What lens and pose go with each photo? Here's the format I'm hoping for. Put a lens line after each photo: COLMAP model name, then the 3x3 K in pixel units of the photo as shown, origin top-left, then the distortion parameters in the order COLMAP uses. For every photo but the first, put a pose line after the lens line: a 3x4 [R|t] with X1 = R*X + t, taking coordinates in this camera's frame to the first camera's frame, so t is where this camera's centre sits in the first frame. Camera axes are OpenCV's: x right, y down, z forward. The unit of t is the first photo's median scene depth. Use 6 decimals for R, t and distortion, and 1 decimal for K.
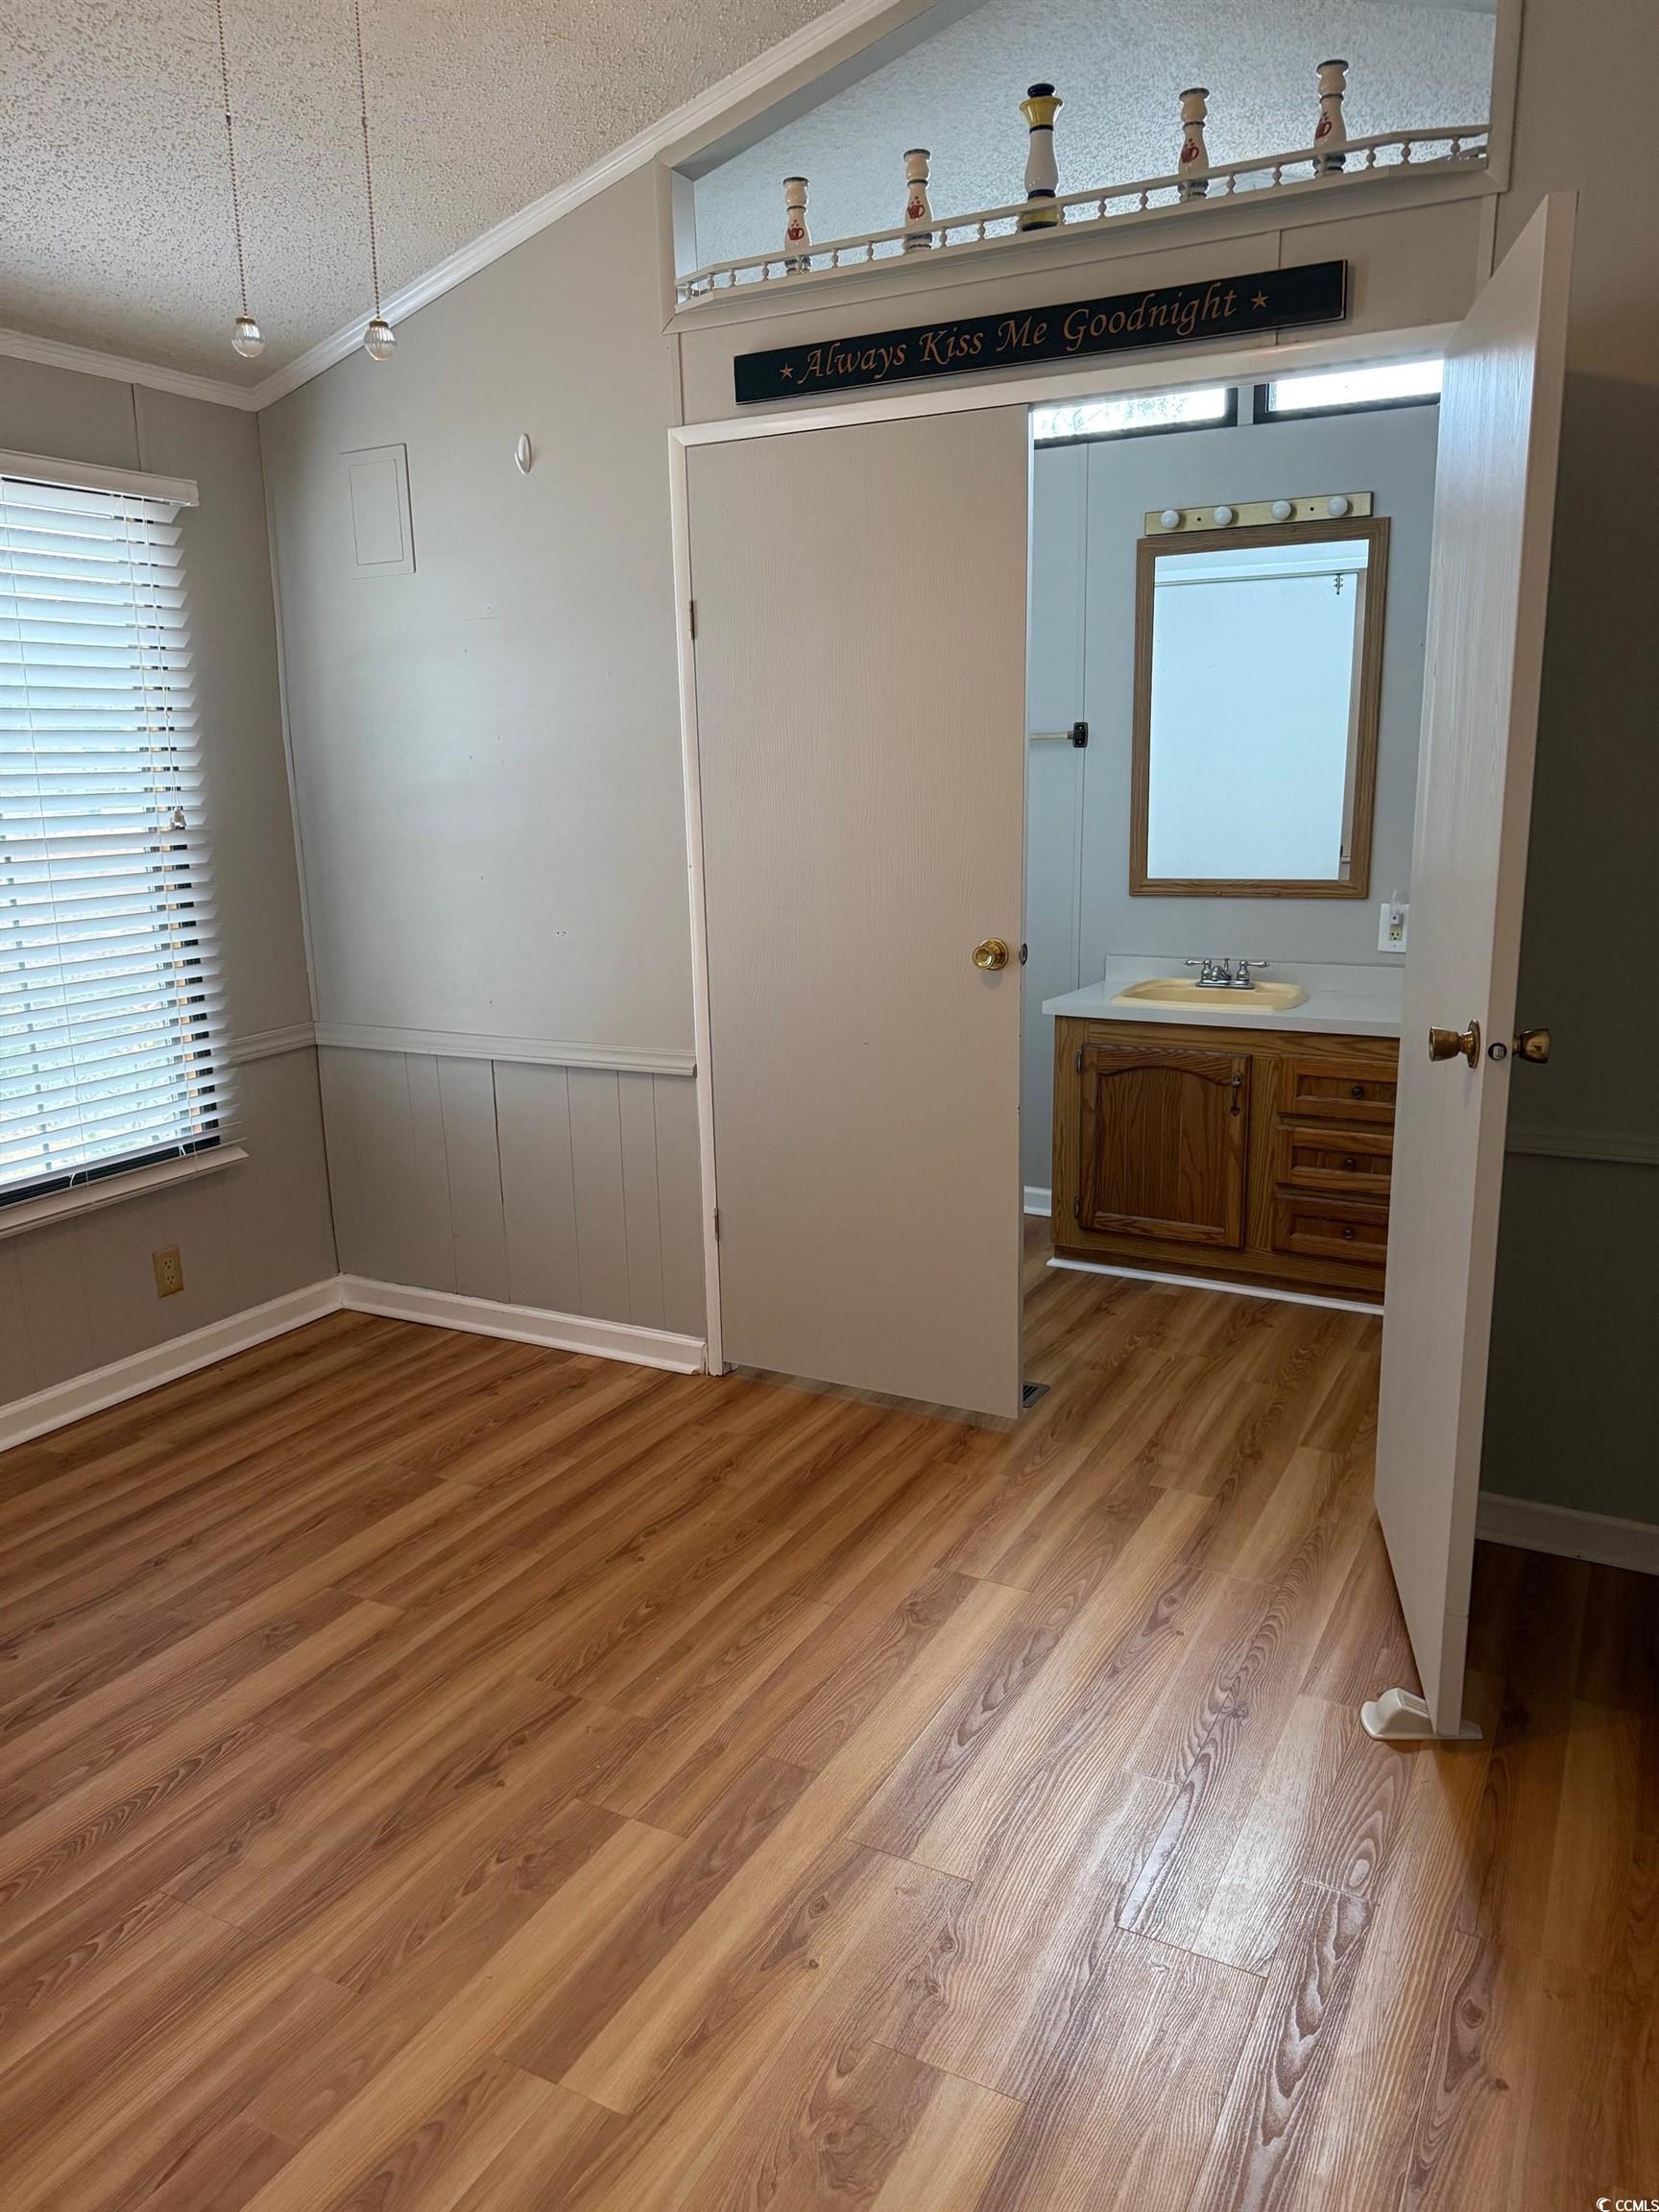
lens RADIAL K [[1531.2, 0, 813.9], [0, 1531.2, 1108.9], [0, 0, 1]] dist [0.052126, -0.016845]
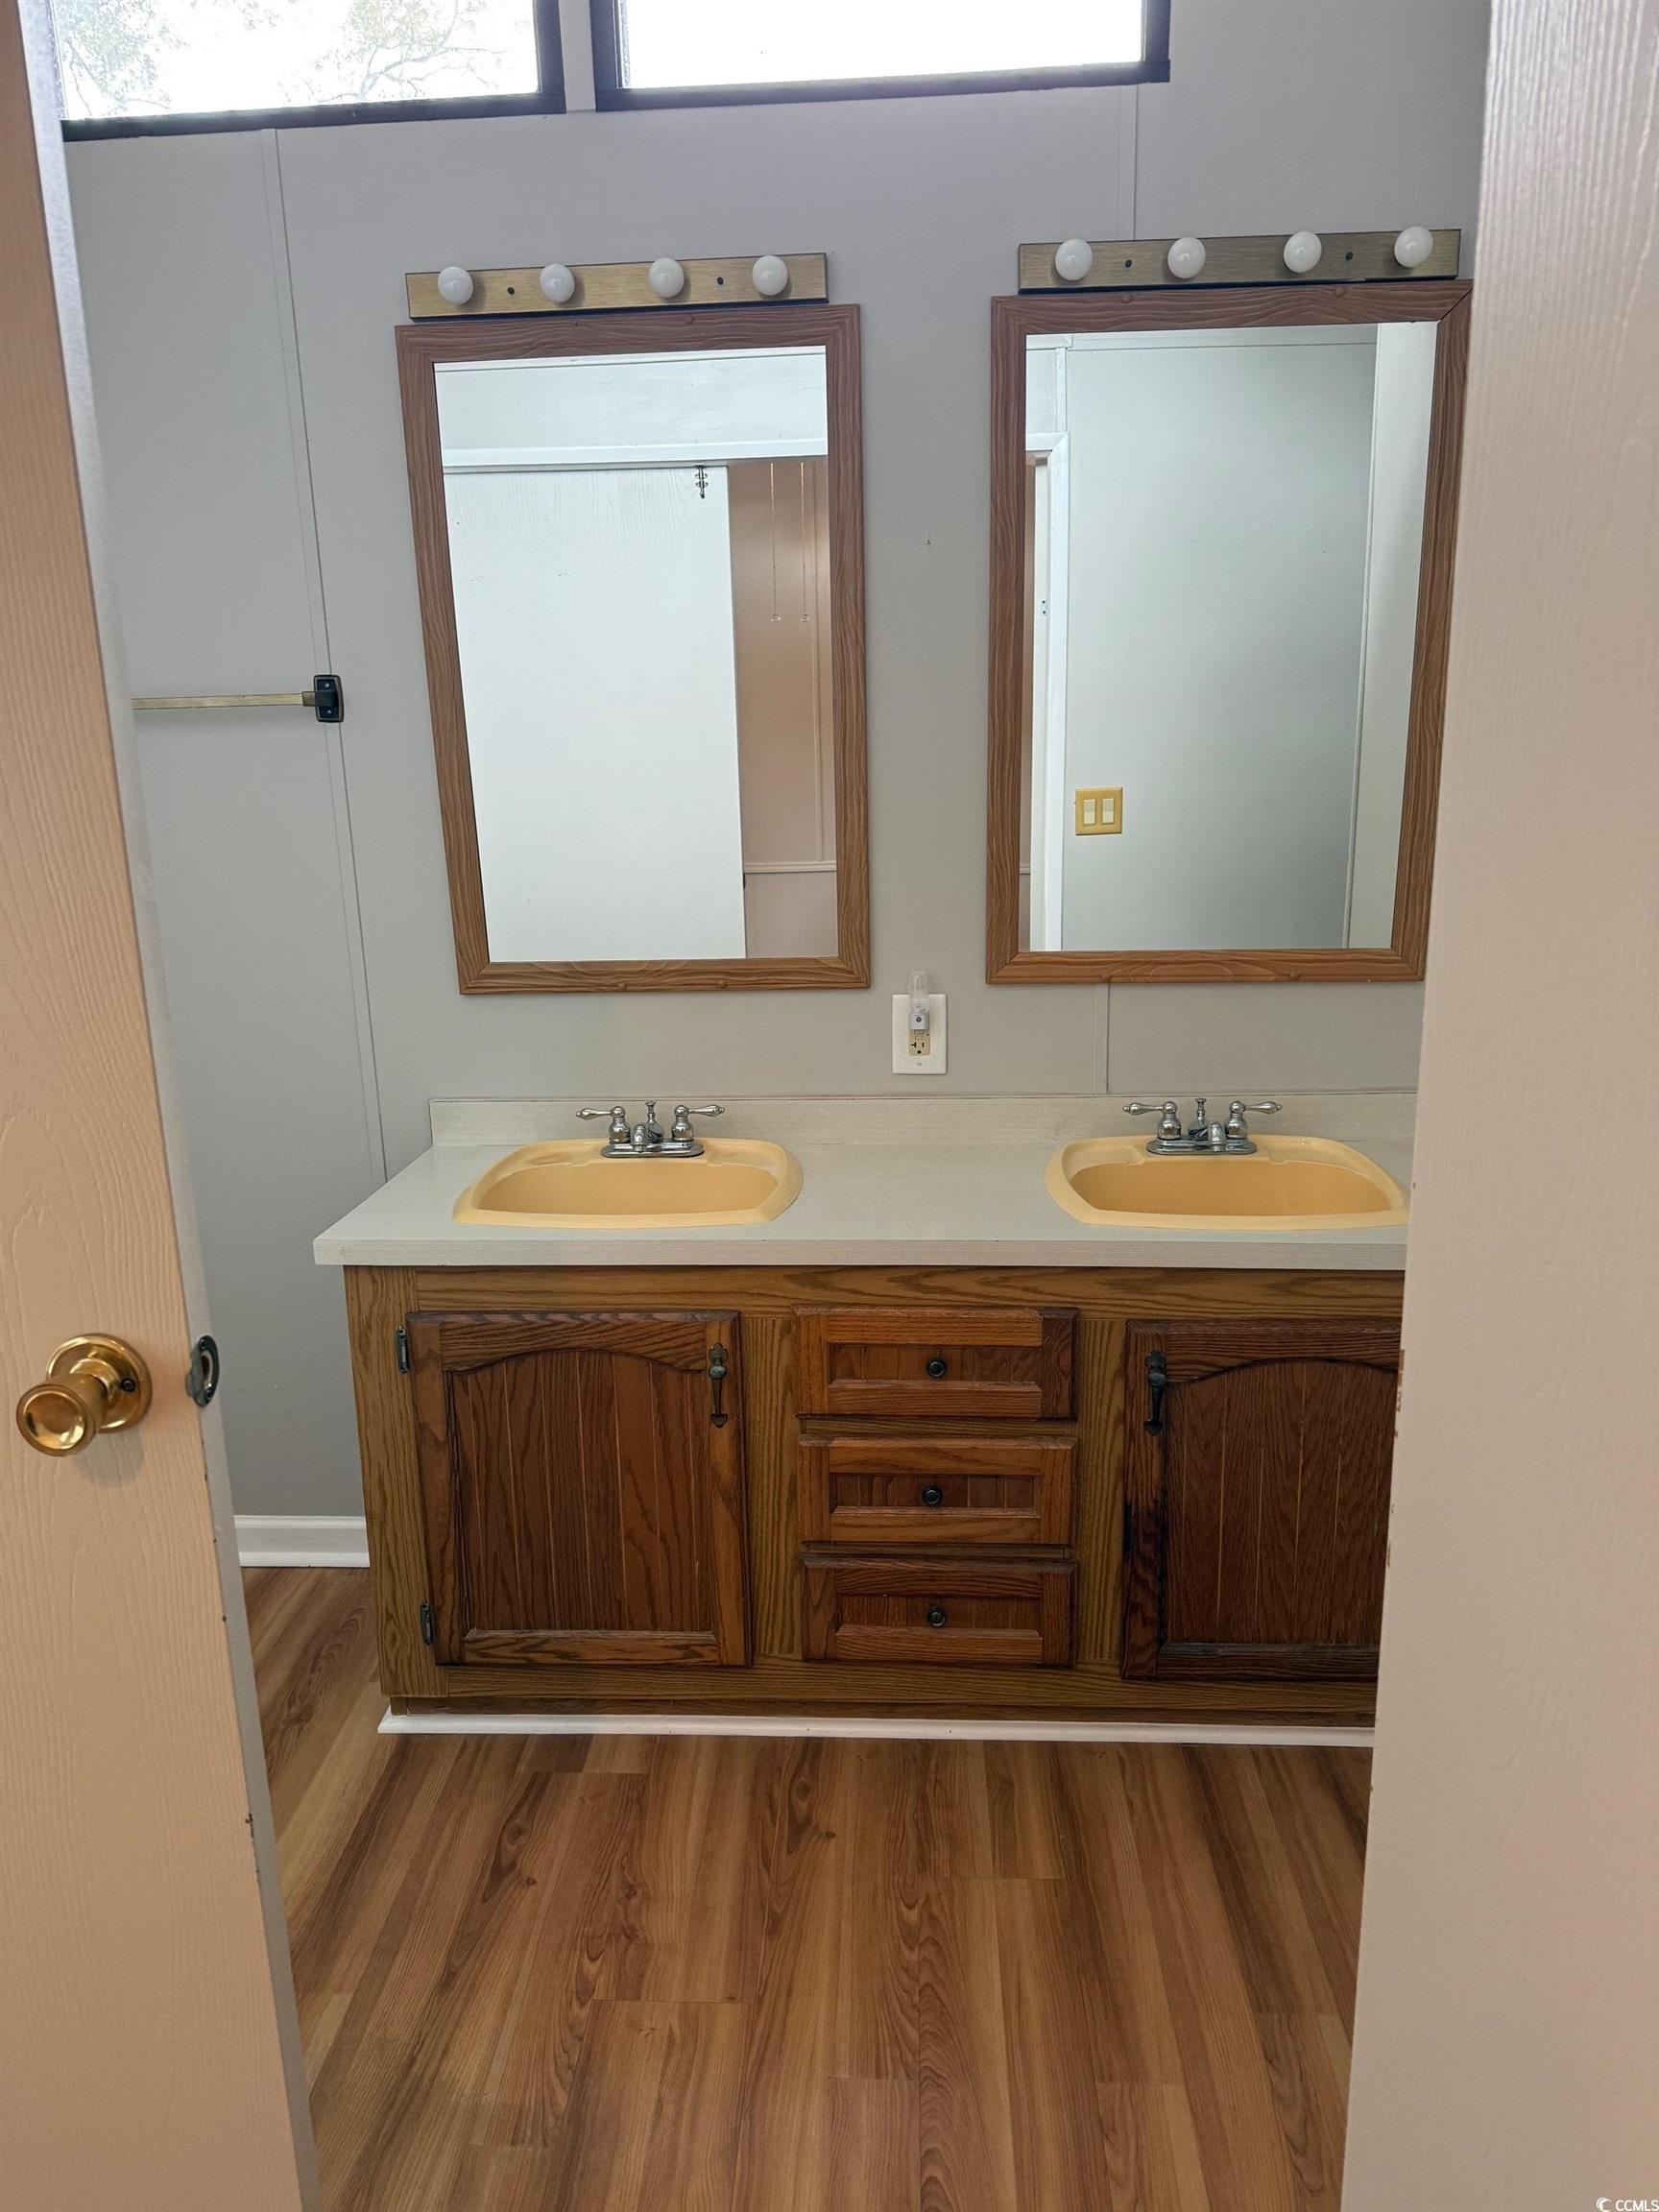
lens RADIAL K [[1531.2, 0, 826.7], [0, 1531.2, 1123.0], [0, 0, 1]] dist [0.052126, -0.016845]
pose [[0.891409, -0.104275, 0.441041, 0.084147], [0.095022, 0.994542, 0.043084, -0.114923], [-0.443127, 0.003503, 0.896452, 0.499387]]
